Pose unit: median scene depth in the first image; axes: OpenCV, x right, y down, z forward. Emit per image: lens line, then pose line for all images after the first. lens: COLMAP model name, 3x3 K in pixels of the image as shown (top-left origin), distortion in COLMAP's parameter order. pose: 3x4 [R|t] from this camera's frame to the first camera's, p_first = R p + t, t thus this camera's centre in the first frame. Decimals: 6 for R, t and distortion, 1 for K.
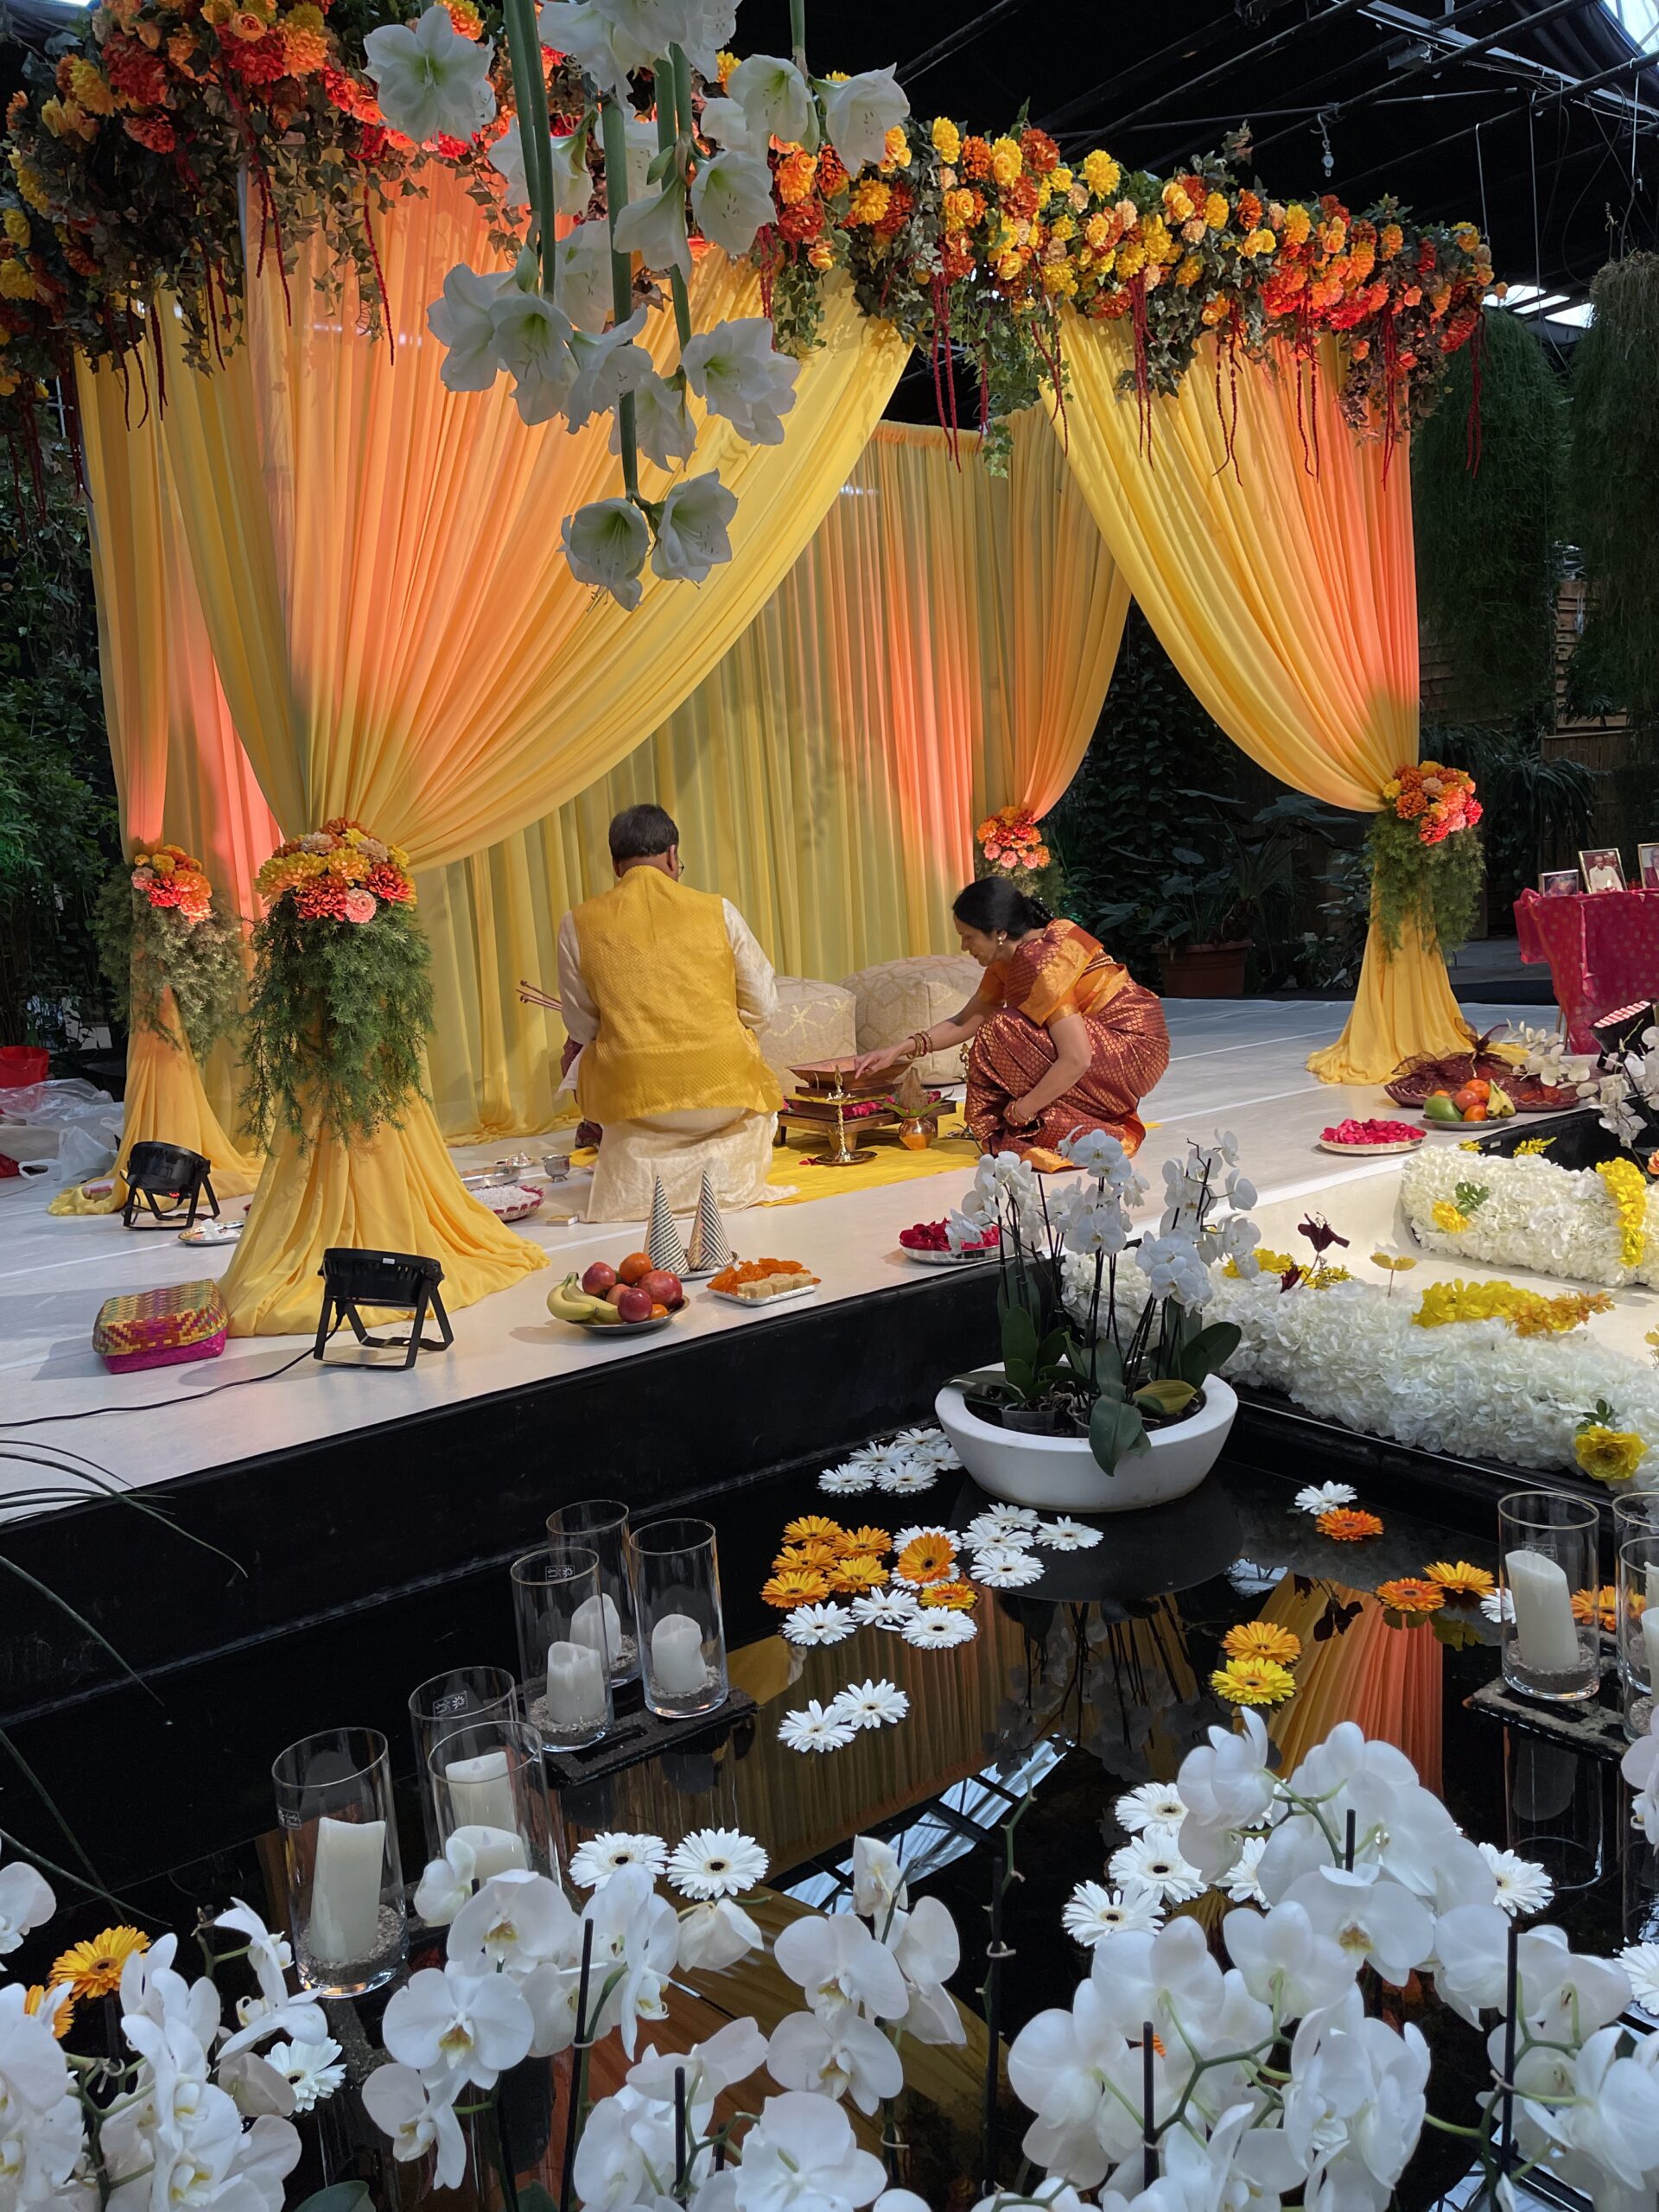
lens RADIAL K [[1660.6, 0, 812.0], [0, 1660.6, 1106.4], [0, 0, 1]] dist [0.067820, -0.072704]
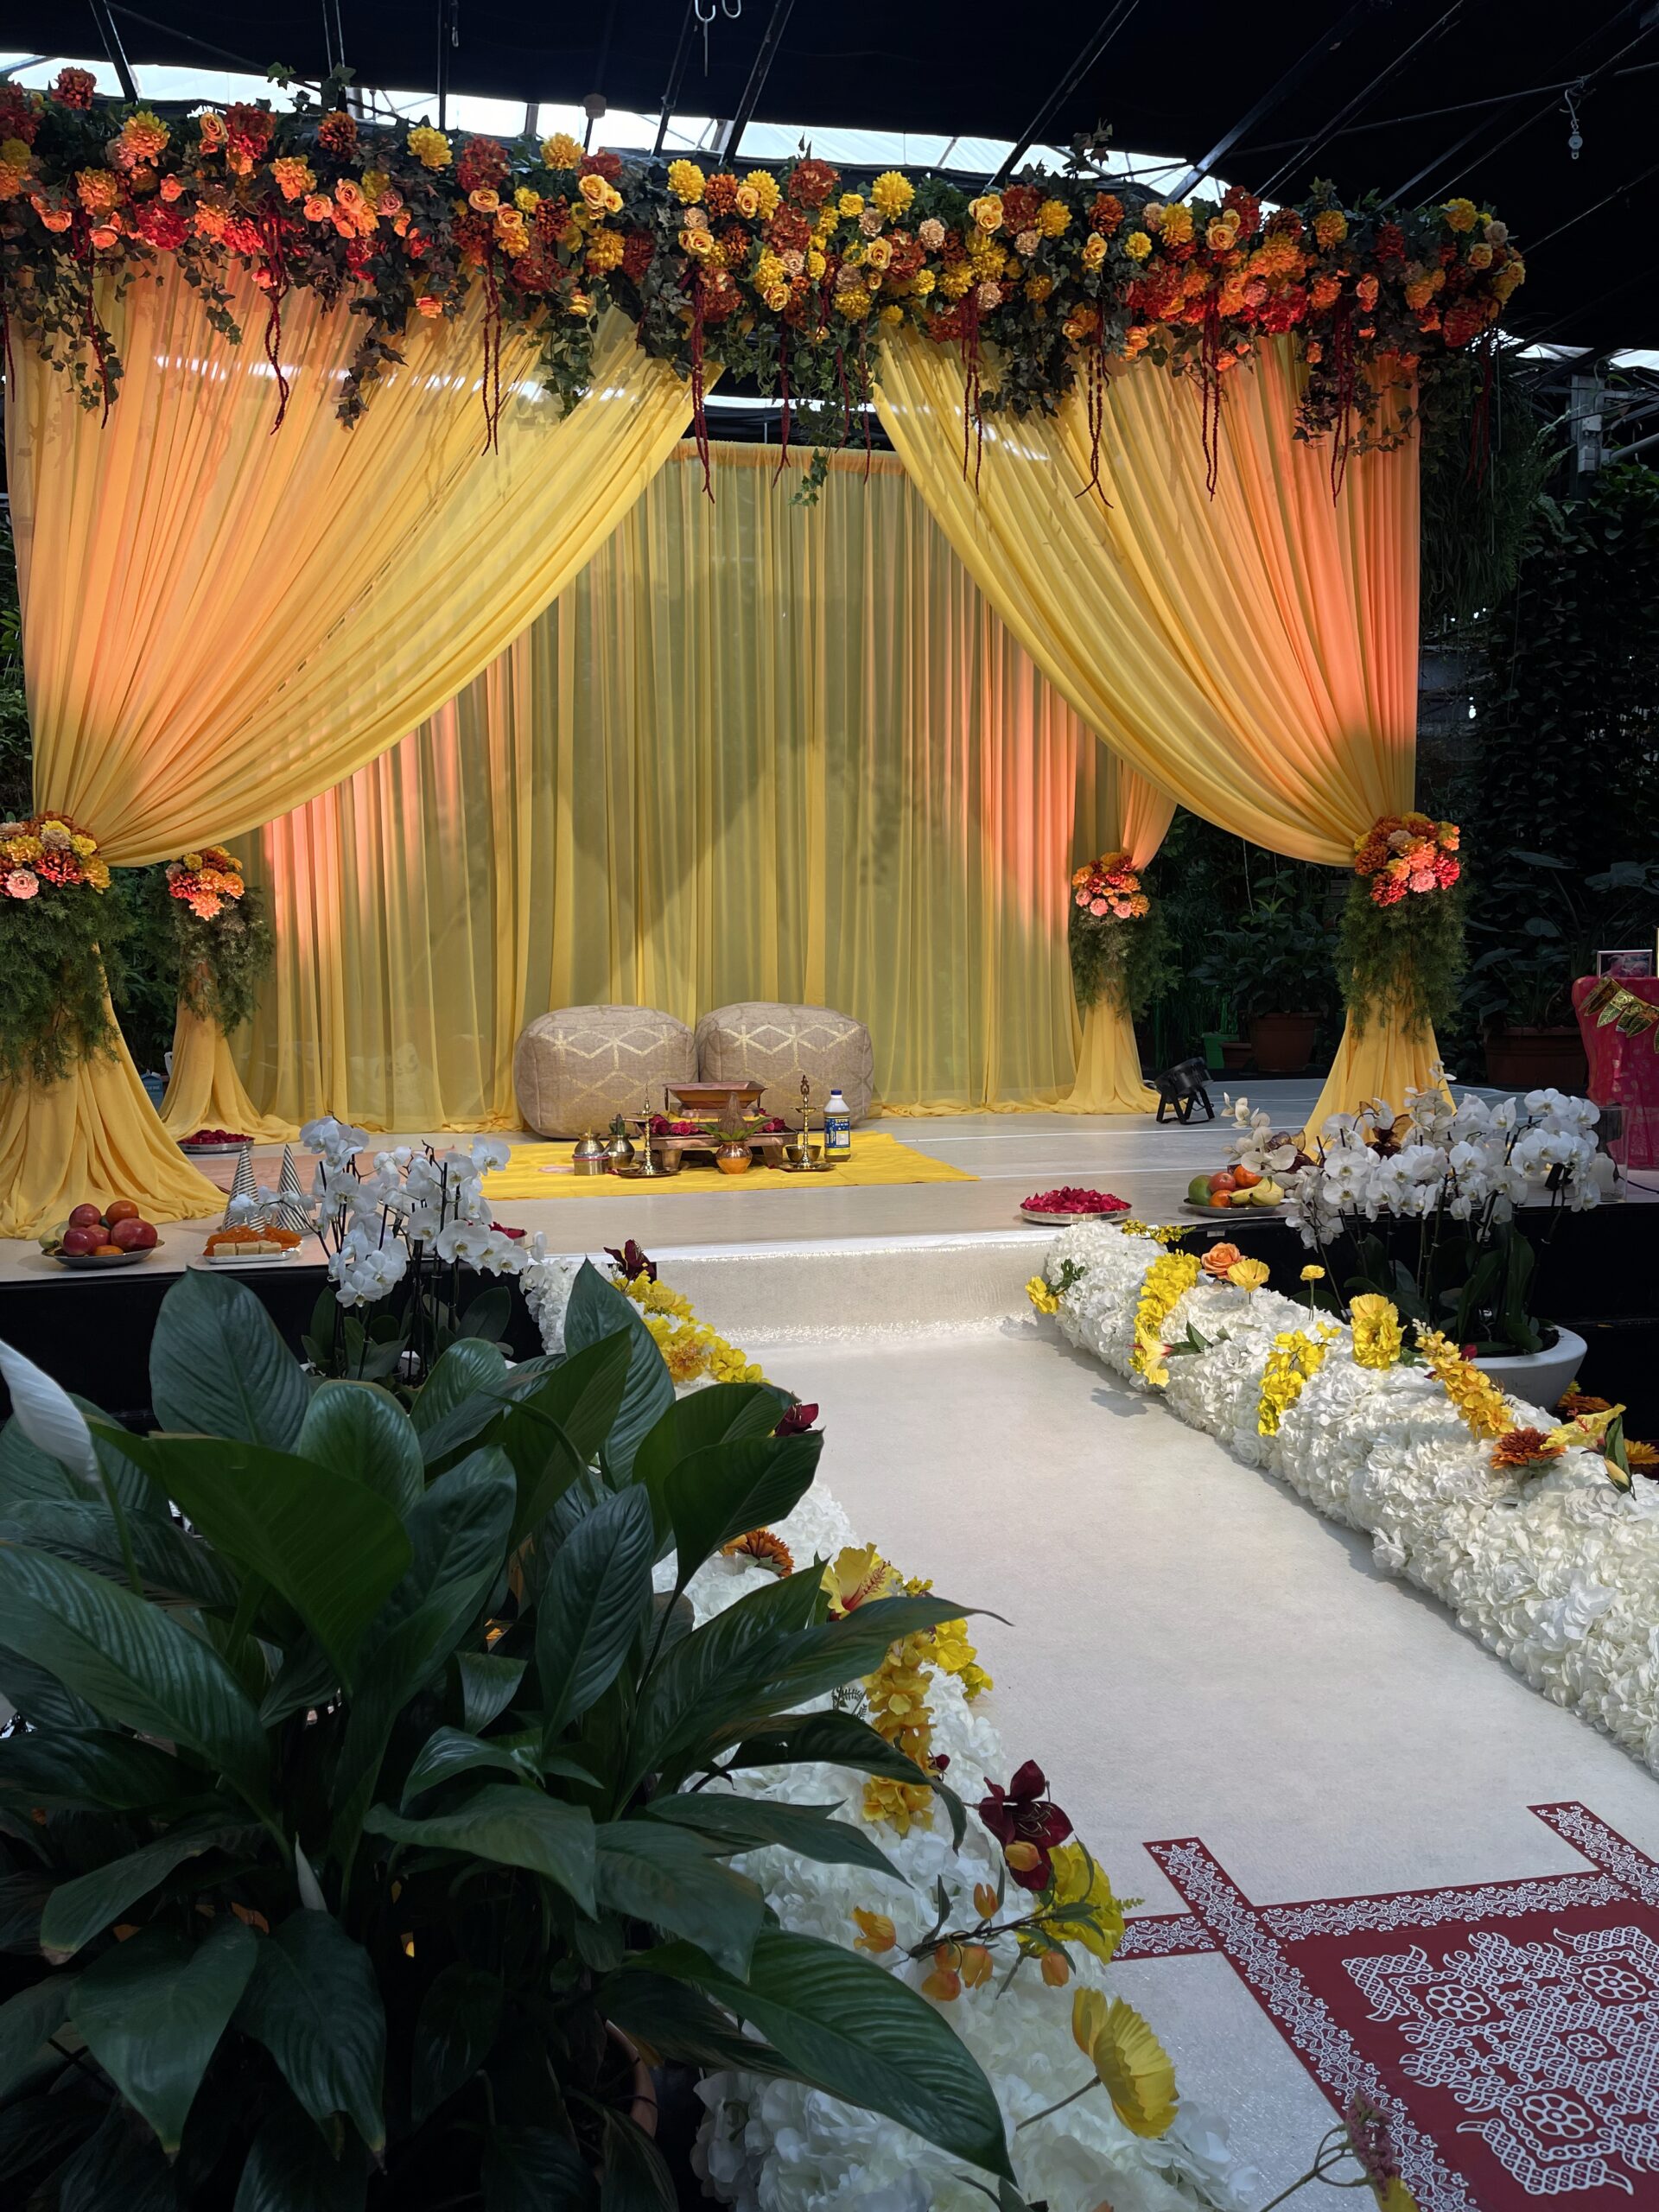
lens RADIAL K [[1664.4, 0, 819.2], [0, 1664.4, 1129.7], [0, 0, 1]] dist [0.077912, -0.108608]
pose [[0.916279, 0.105150, -0.386493, 0.589417], [-0.112307, 0.993665, 0.004086, -0.012983], [0.384474, 0.039662, 0.922283, 0.103162]]
